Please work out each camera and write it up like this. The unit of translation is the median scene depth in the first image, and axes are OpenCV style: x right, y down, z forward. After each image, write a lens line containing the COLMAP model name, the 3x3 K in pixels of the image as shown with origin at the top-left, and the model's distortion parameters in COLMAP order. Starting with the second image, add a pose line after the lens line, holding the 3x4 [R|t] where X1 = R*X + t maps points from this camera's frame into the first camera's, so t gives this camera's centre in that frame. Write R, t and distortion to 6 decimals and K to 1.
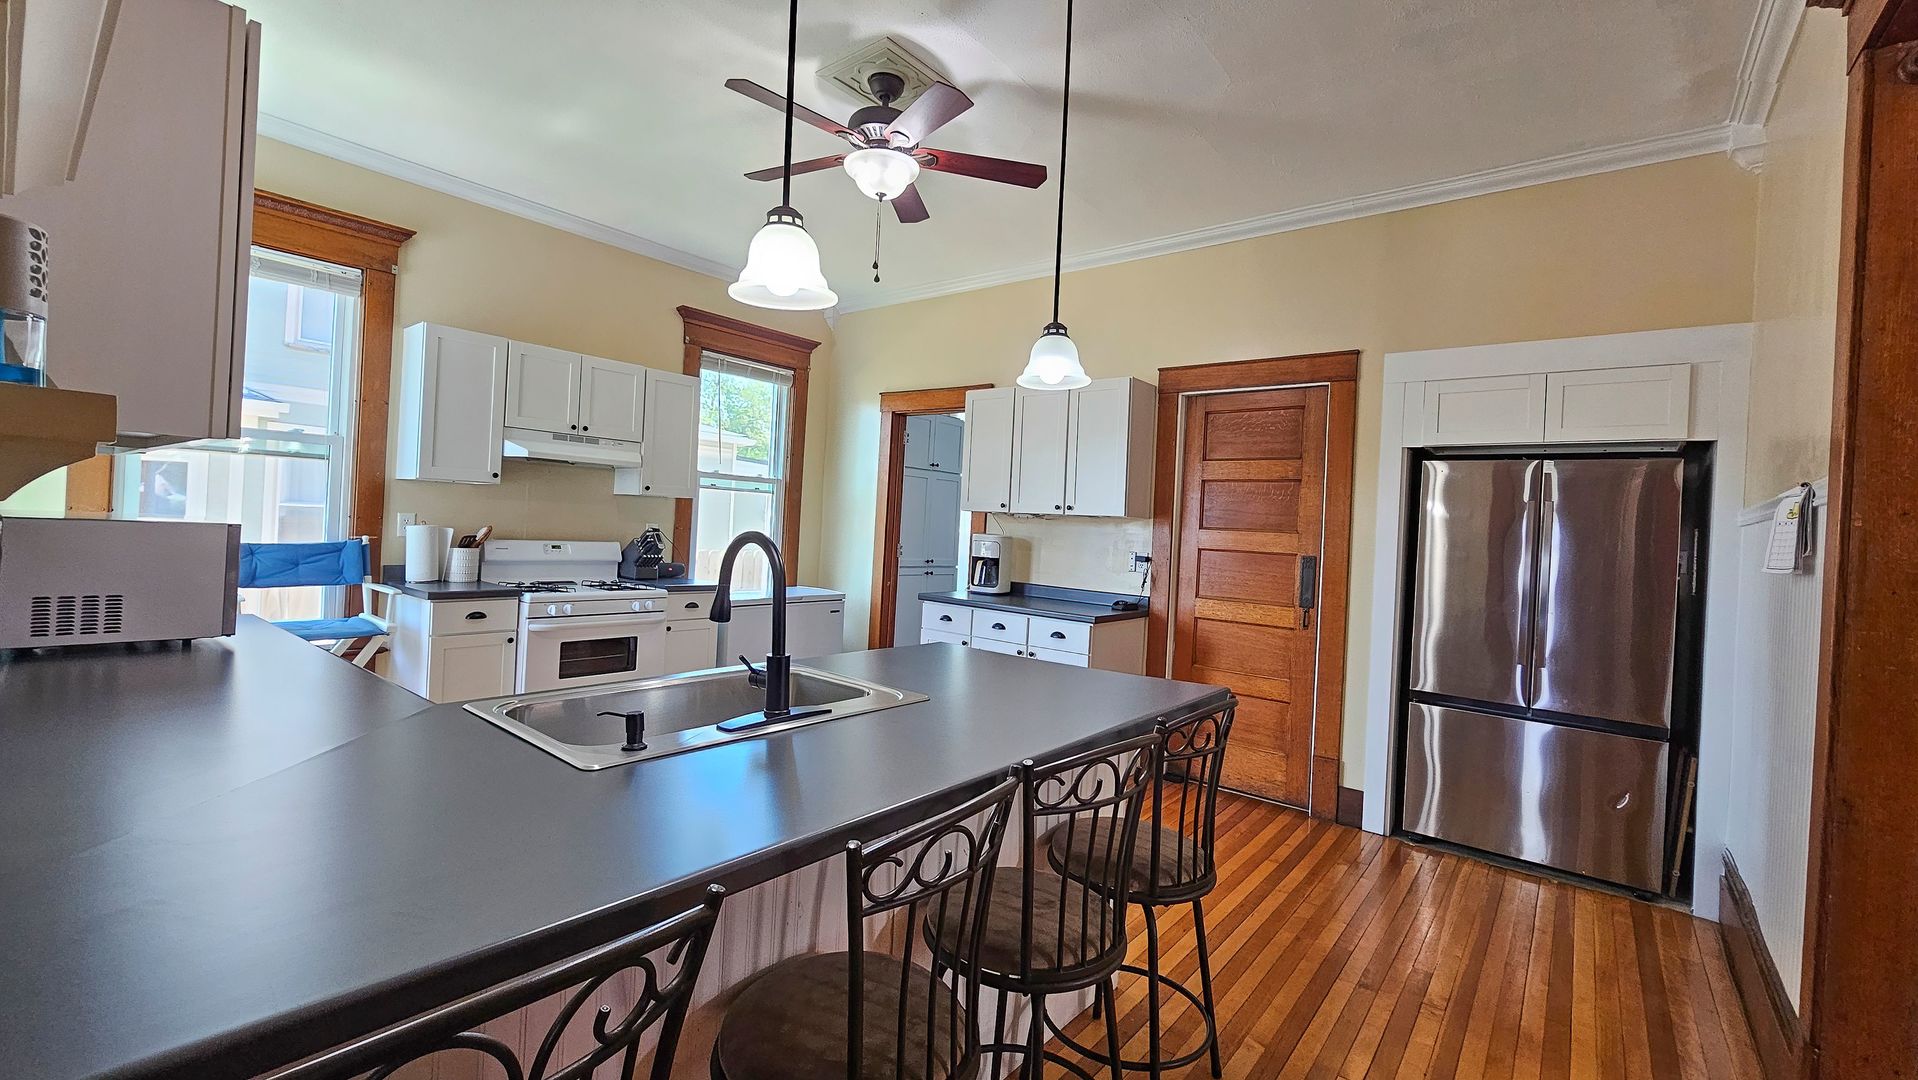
lens RADIAL K [[786.6, 0, 956.7], [0, 786.6, 531.3], [0, 0, 1]] dist [-0.002263, 0.000830]
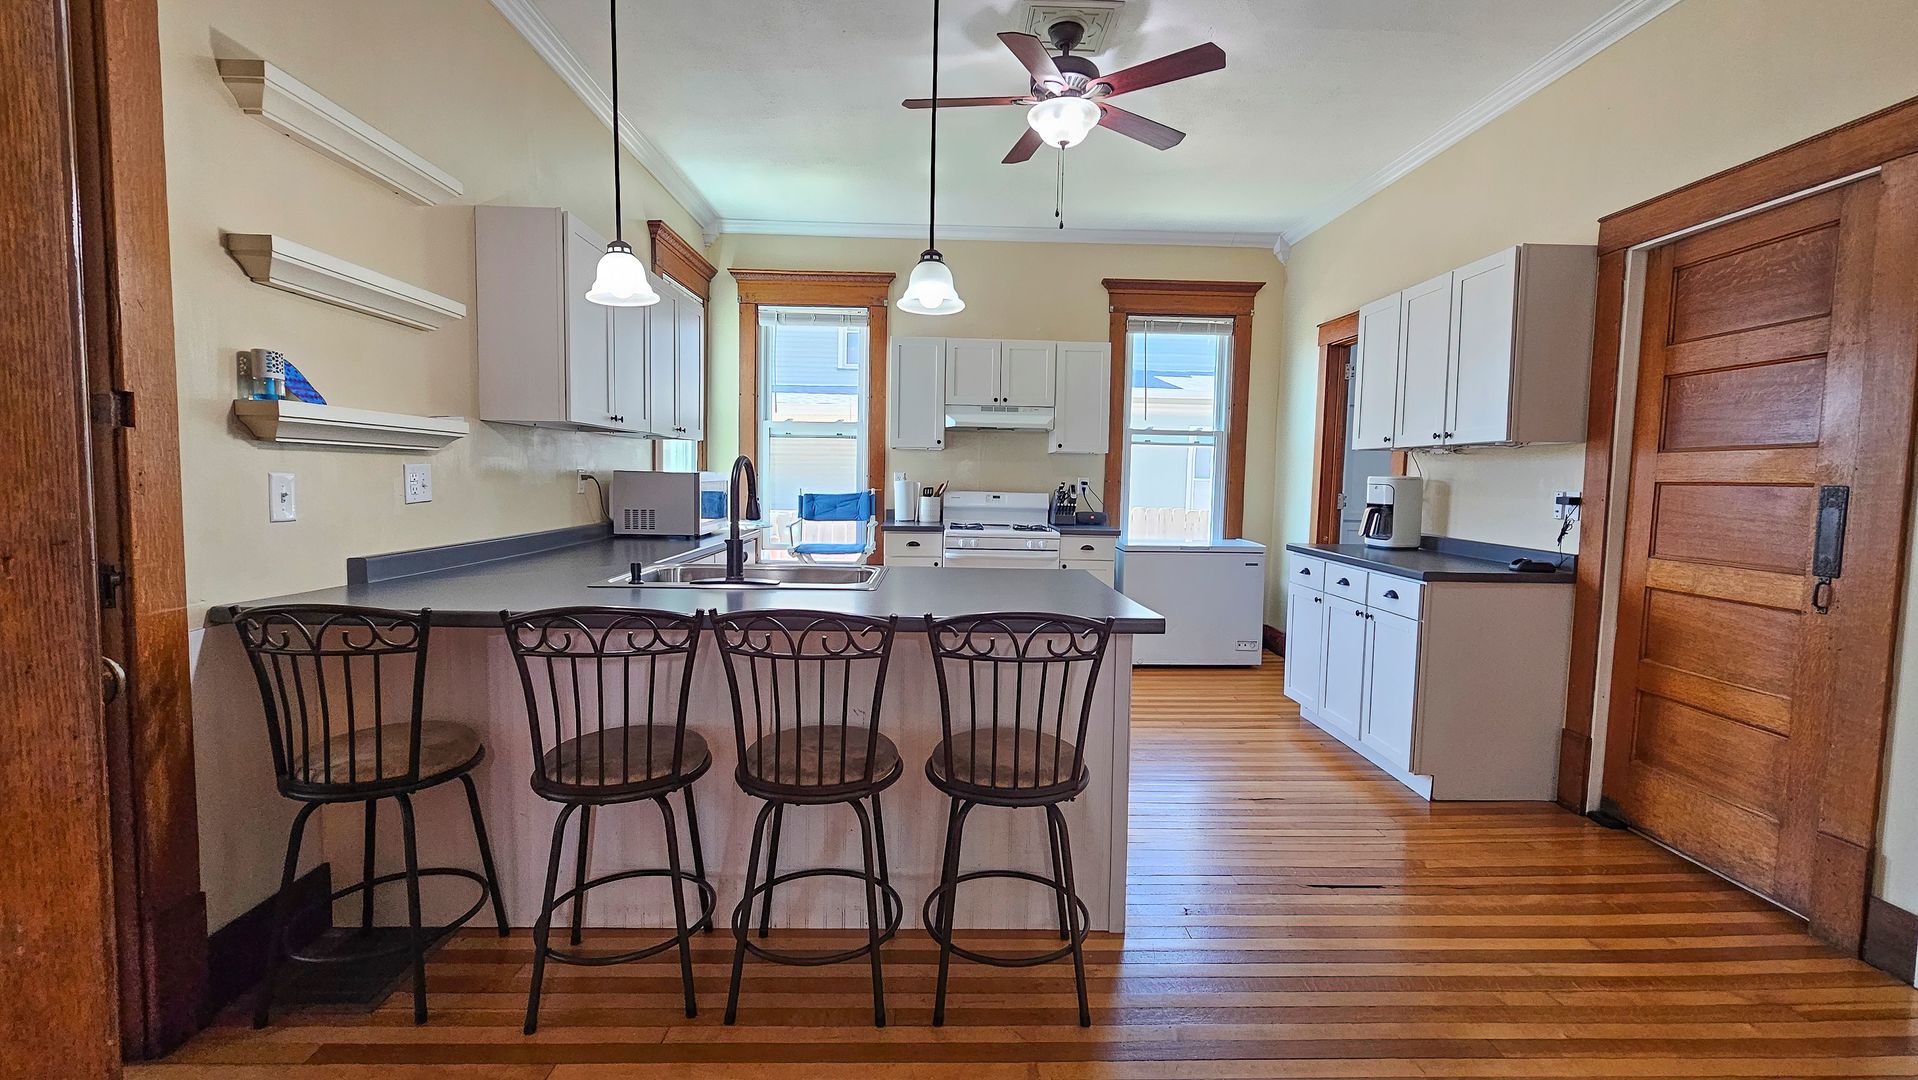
lens RADIAL K [[786.6, 0, 958.4], [0, 786.6, 533.3], [0, 0, 1]] dist [-0.002263, 0.000830]
pose [[0.654721, 0.019010, -0.755631, 0.422087], [0.008247, 0.999445, 0.032290, 0.038348], [0.755825, -0.027372, 0.654201, 0.134525]]
